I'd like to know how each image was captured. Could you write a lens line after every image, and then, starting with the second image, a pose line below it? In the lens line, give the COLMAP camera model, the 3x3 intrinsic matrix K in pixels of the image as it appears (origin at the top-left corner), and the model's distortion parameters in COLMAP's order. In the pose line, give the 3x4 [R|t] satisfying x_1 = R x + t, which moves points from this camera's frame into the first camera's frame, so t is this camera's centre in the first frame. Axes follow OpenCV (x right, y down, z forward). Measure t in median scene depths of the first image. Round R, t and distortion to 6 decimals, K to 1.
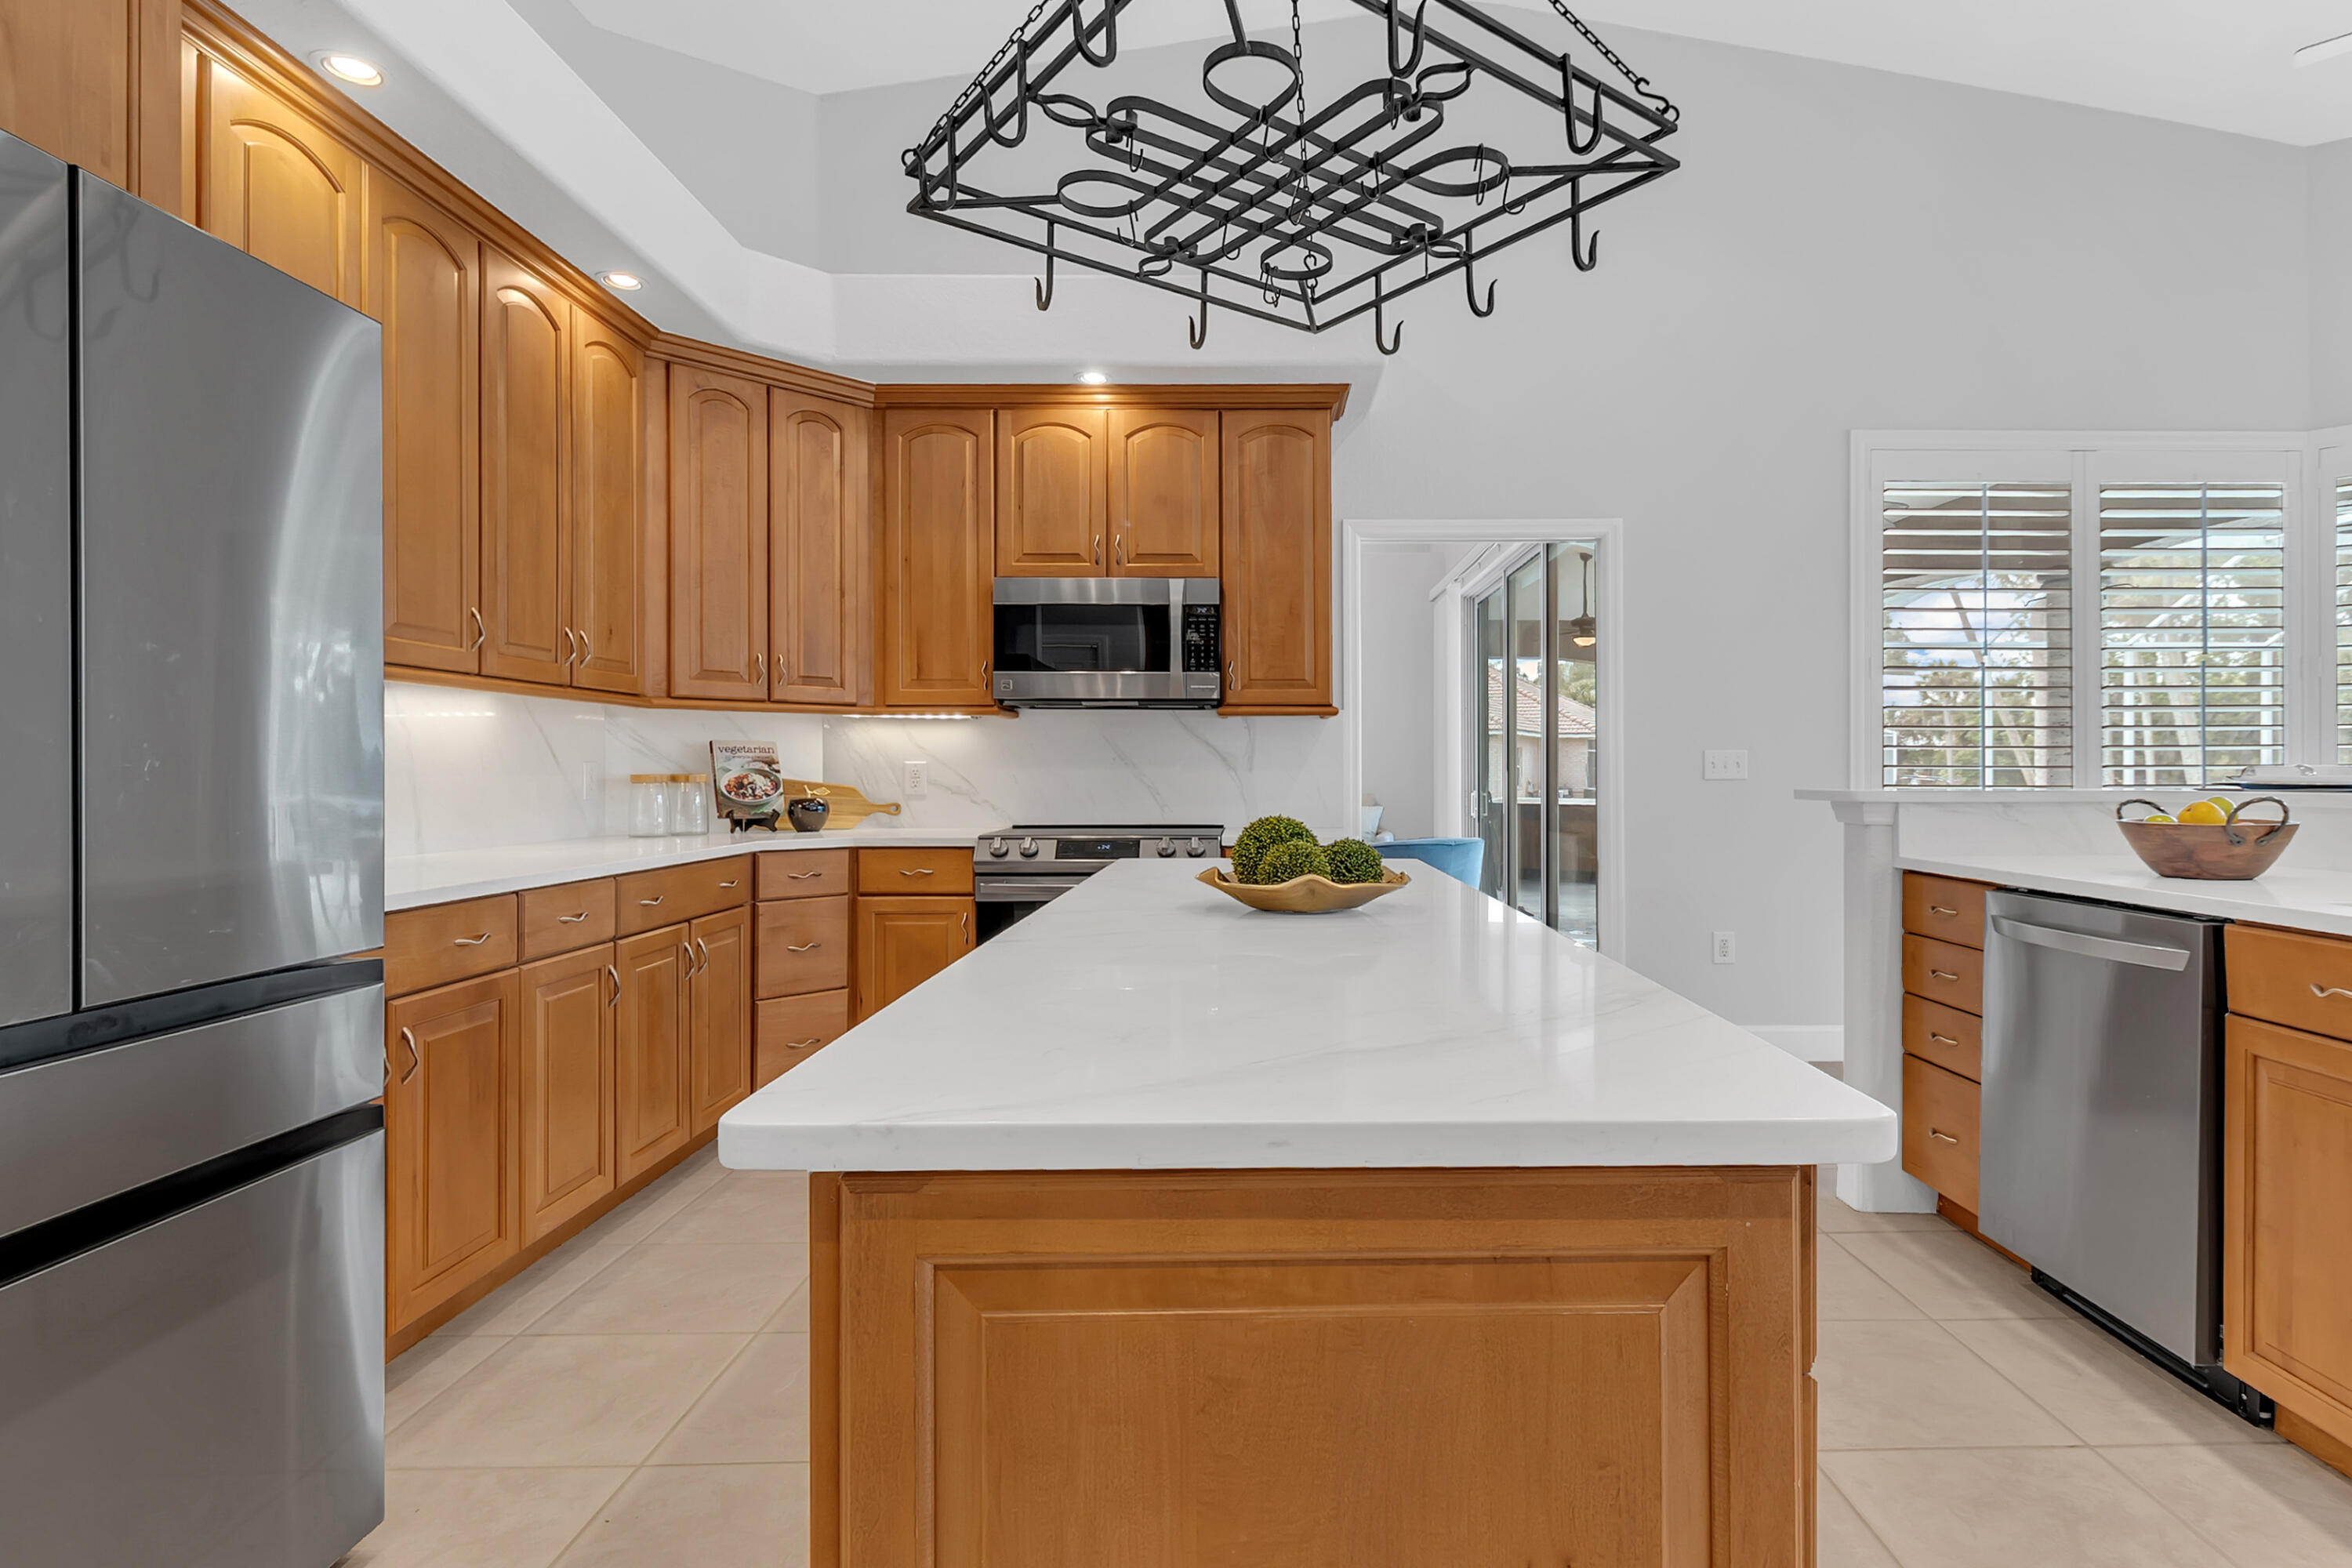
lens RADIAL K [[1212.2, 0, 1268.5], [0, 1212.2, 783.9], [0, 0, 1]] dist [0.004154, 0.000238]
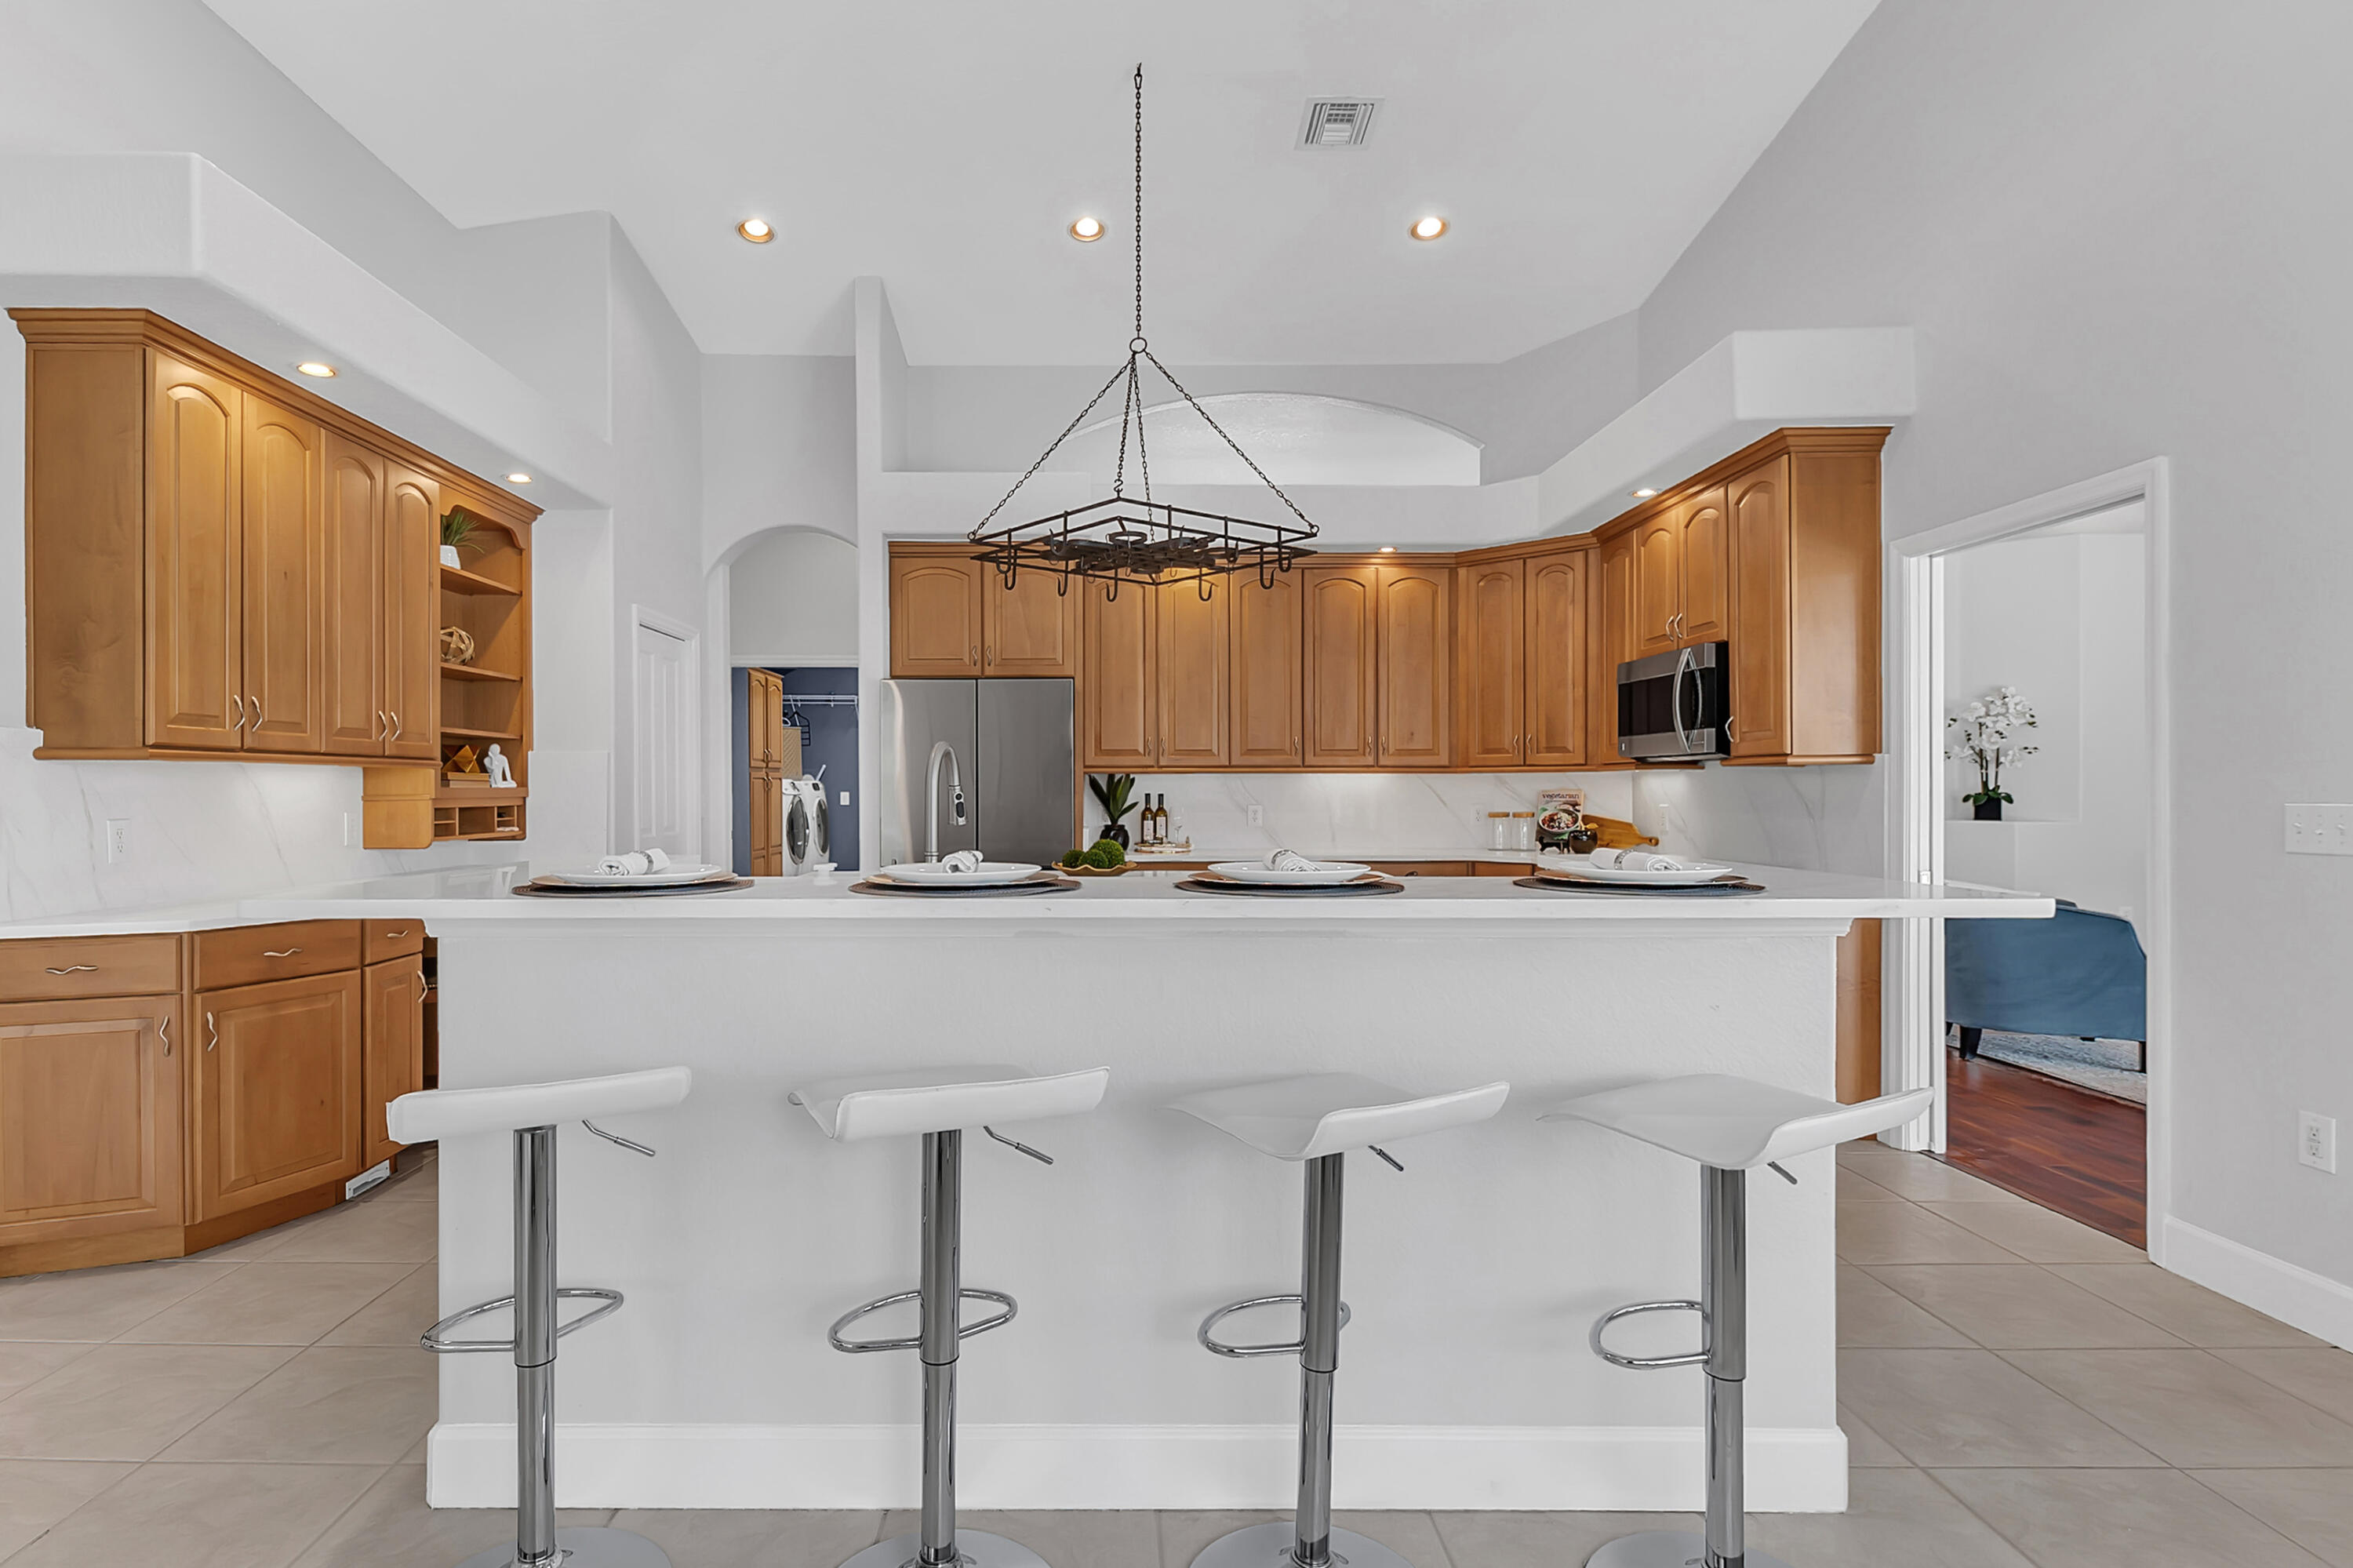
lens RADIAL K [[1169.3, 0, 1090.8], [0, 1169.3, 793.3], [0, 0, 1]] dist [-0.000752, -0.000599]
pose [[-0.021805, 0.002480, -0.999759, 1.031806], [-0.000157, 0.999997, 0.002484, -0.035859], [0.999762, 0.000211, -0.021805, 0.465241]]
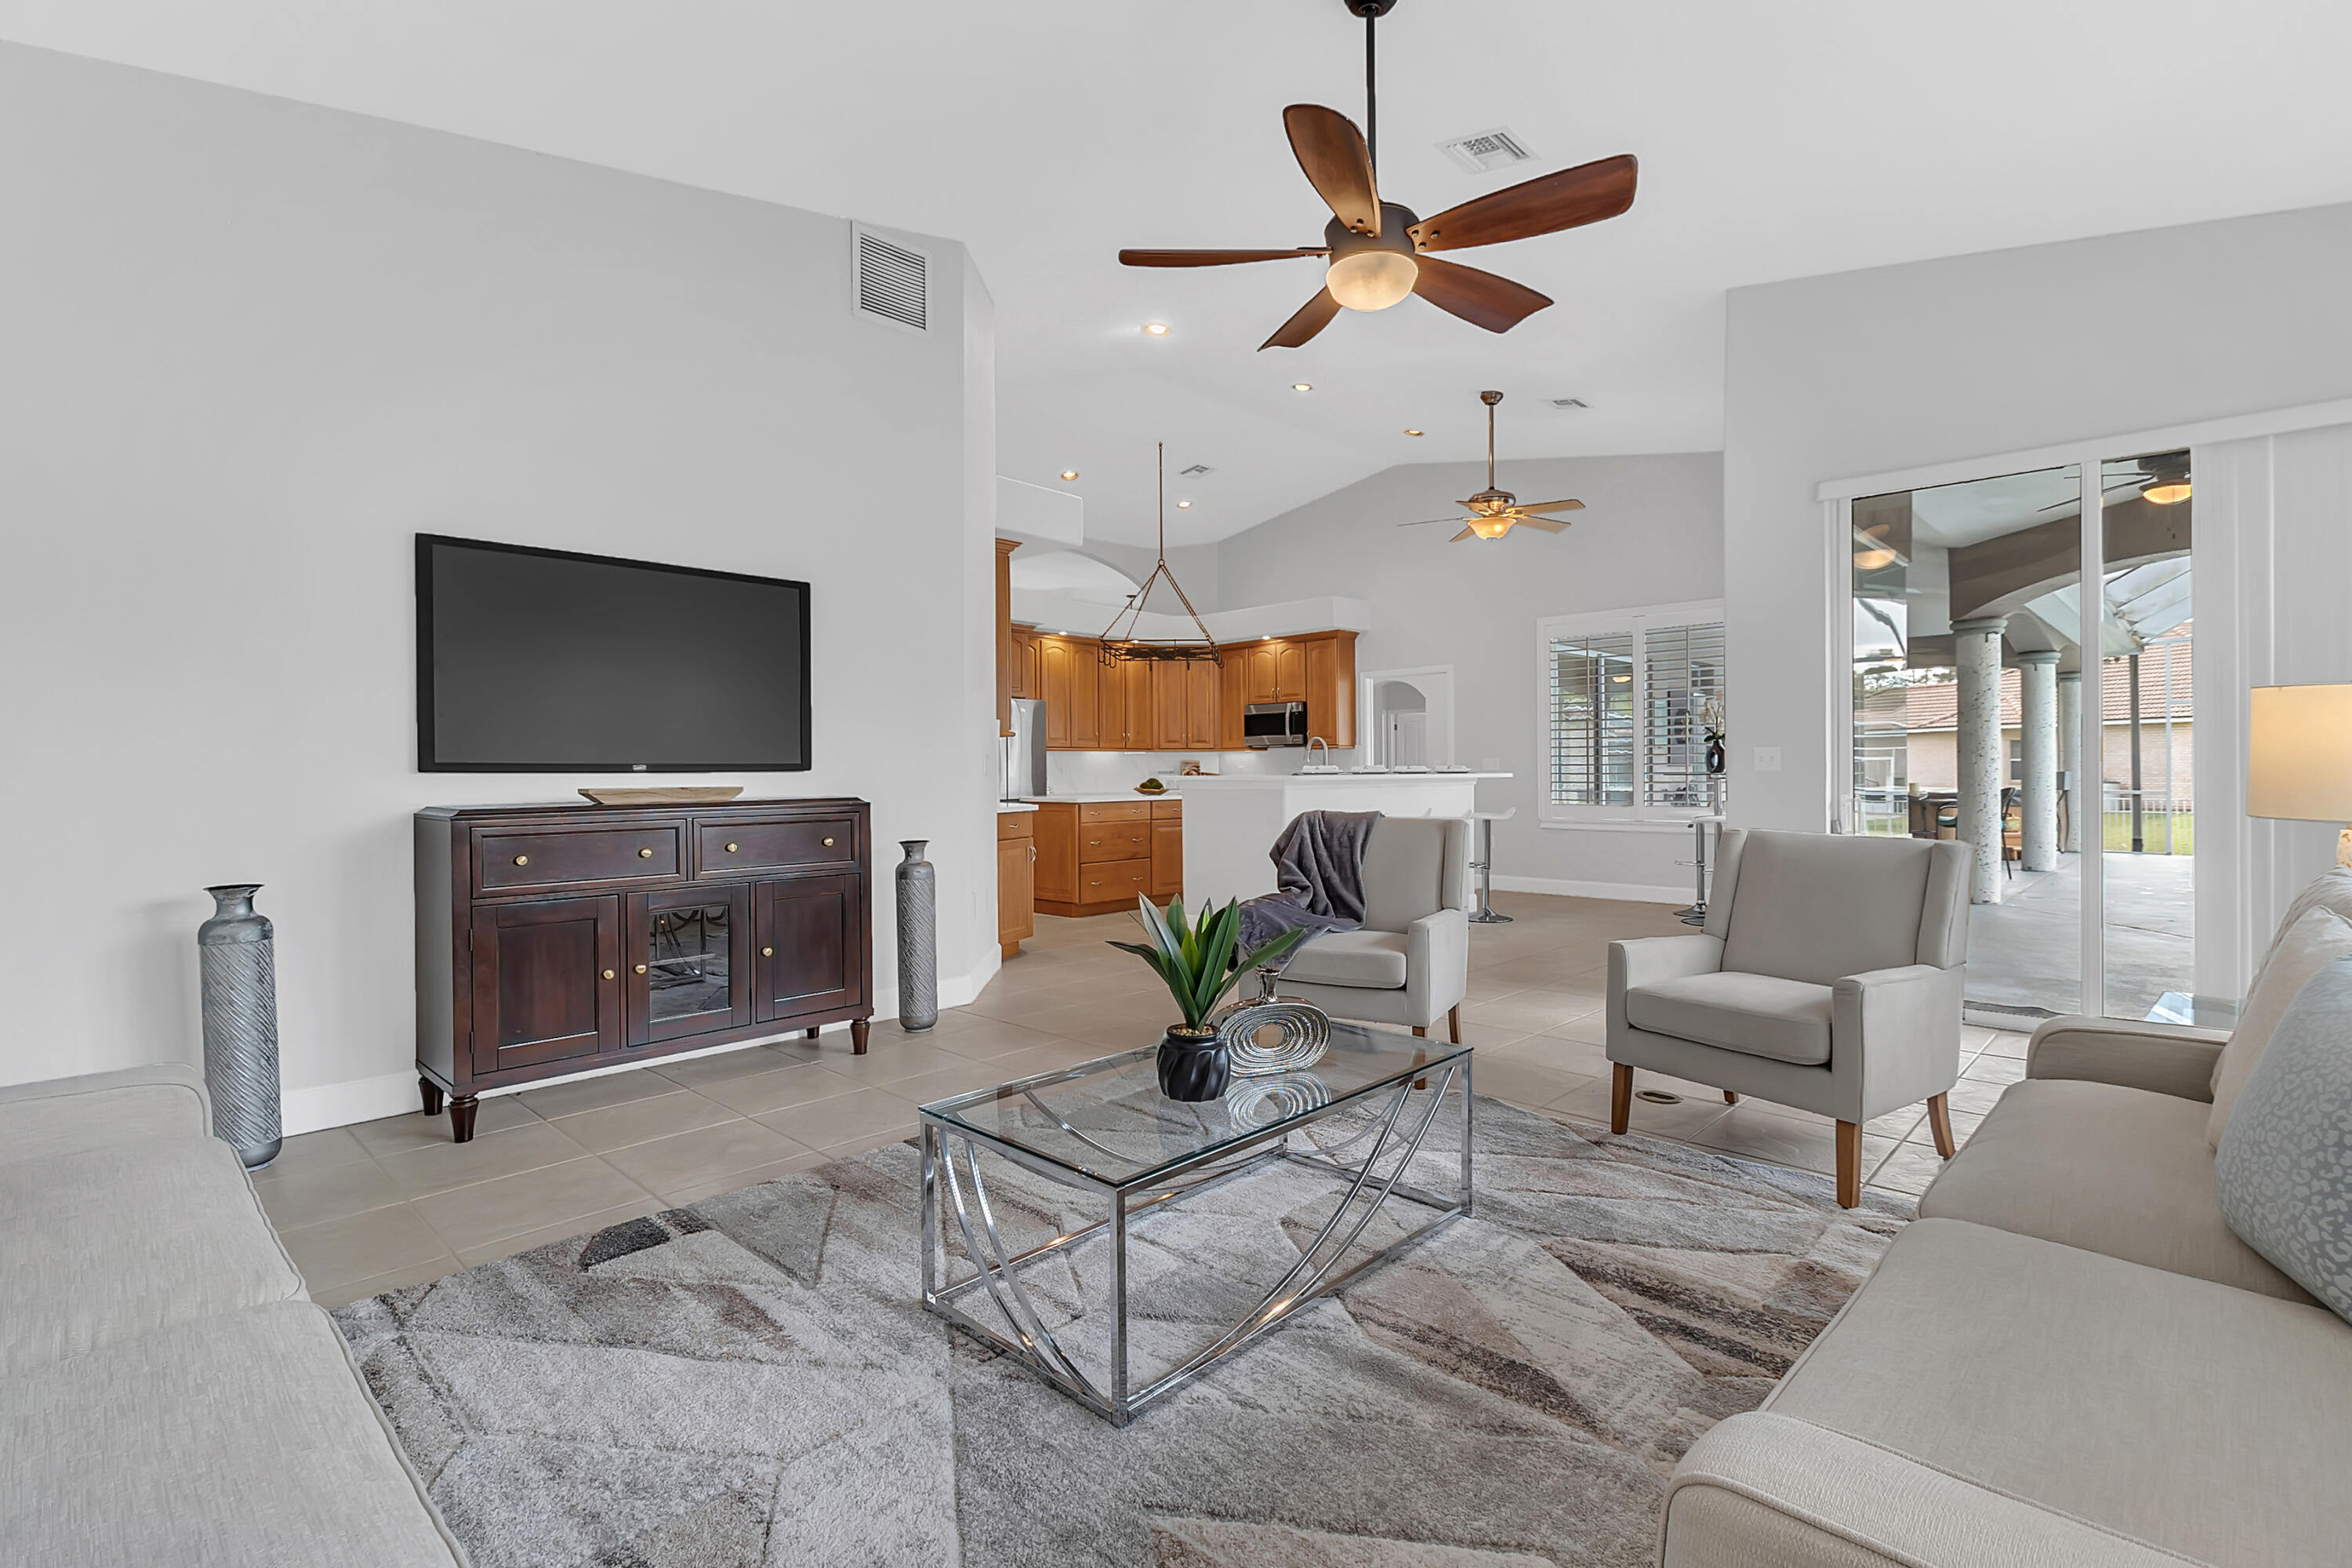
lens RADIAL K [[1094.7, 0, 1180.6], [0, 1094.7, 774.1], [0, 0, 1]] dist [0.003374, 0.000193]
pose [[0.716440, -0.005783, -0.697625, 1.575113], [0.007831, 0.999969, -0.000247, 0.001162], [0.697605, -0.005286, 0.716463, -1.075802]]
